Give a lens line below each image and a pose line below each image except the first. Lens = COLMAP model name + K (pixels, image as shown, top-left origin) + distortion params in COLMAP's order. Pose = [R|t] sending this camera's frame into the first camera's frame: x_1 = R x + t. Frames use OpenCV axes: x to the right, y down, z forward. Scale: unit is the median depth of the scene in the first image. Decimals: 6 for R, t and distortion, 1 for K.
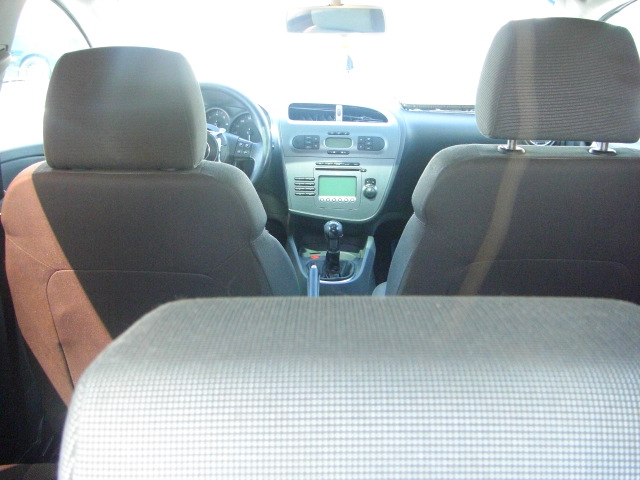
lens RADIAL K [[719.5, 0, 319.0], [0, 719.5, 241.3], [0, 0, 1]] dist [-0.138905, 0.000000]
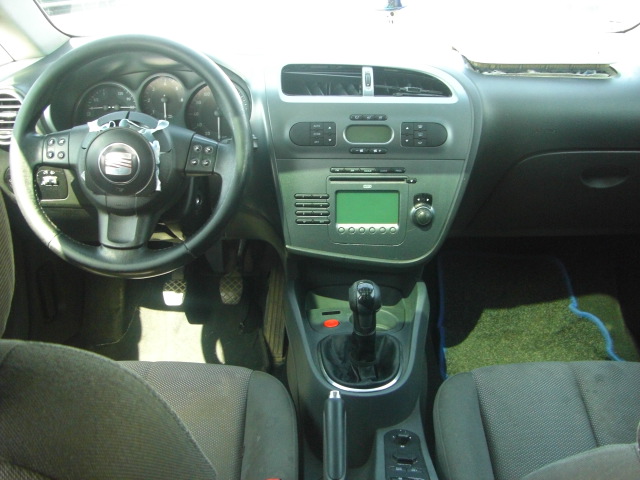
lens RADIAL K [[719.5, 0, 320.2], [0, 719.5, 240.0], [0, 0, 1]] dist [-0.138905, 0.000000]
pose [[0.999818, -0.019026, -0.001024, -0.012986], [0.019032, 0.994732, 0.100724, -0.110314], [-0.000898, -0.100725, 0.994914, 0.409555]]
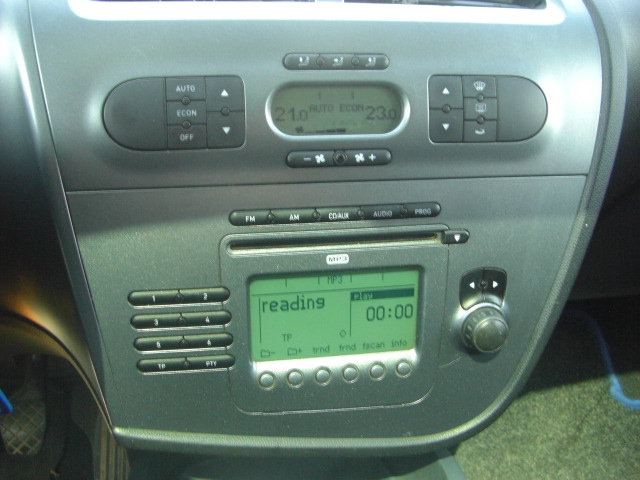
lens RADIAL K [[719.5, 0, 324.5], [0, 719.5, 238.9], [0, 0, 1]] dist [-0.138905, 0.000000]
pose [[0.975393, -0.073245, 0.207950, -0.020553], [0.047794, 0.991020, 0.124879, -0.125836], [-0.215229, -0.111867, 0.970135, 0.797468]]
